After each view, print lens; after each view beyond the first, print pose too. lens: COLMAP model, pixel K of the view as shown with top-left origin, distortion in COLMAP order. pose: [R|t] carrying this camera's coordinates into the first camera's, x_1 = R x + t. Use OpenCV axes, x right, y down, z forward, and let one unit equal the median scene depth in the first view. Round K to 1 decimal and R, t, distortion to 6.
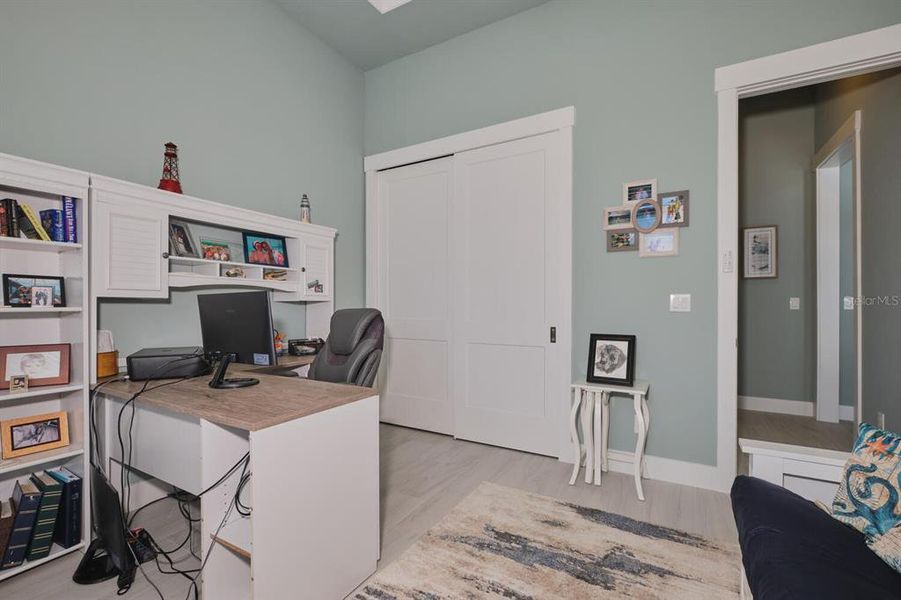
lens RADIAL K [[400.6, 0, 452.8], [0, 400.6, 301.2], [0, 0, 1]] dist [-0.001979, -0.000796]
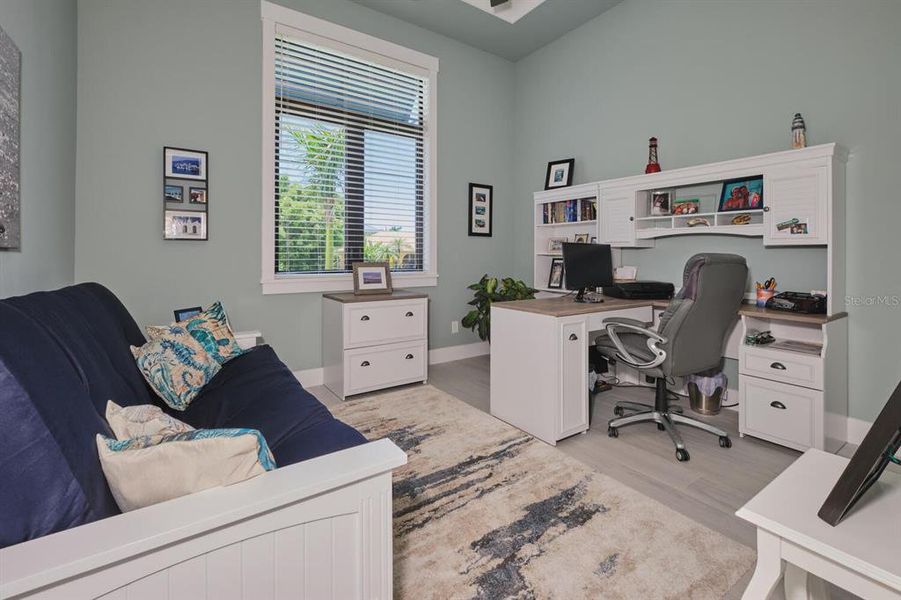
lens RADIAL K [[398.1, 0, 450.4], [0, 398.1, 253.9], [0, 0, 1]] dist [-0.000668, -0.000191]
pose [[-0.433755, -0.004090, -0.901022, 0.729643], [0.005344, 0.999960, -0.007111, 0.021043], [0.901015, -0.007899, -0.433716, 0.790636]]
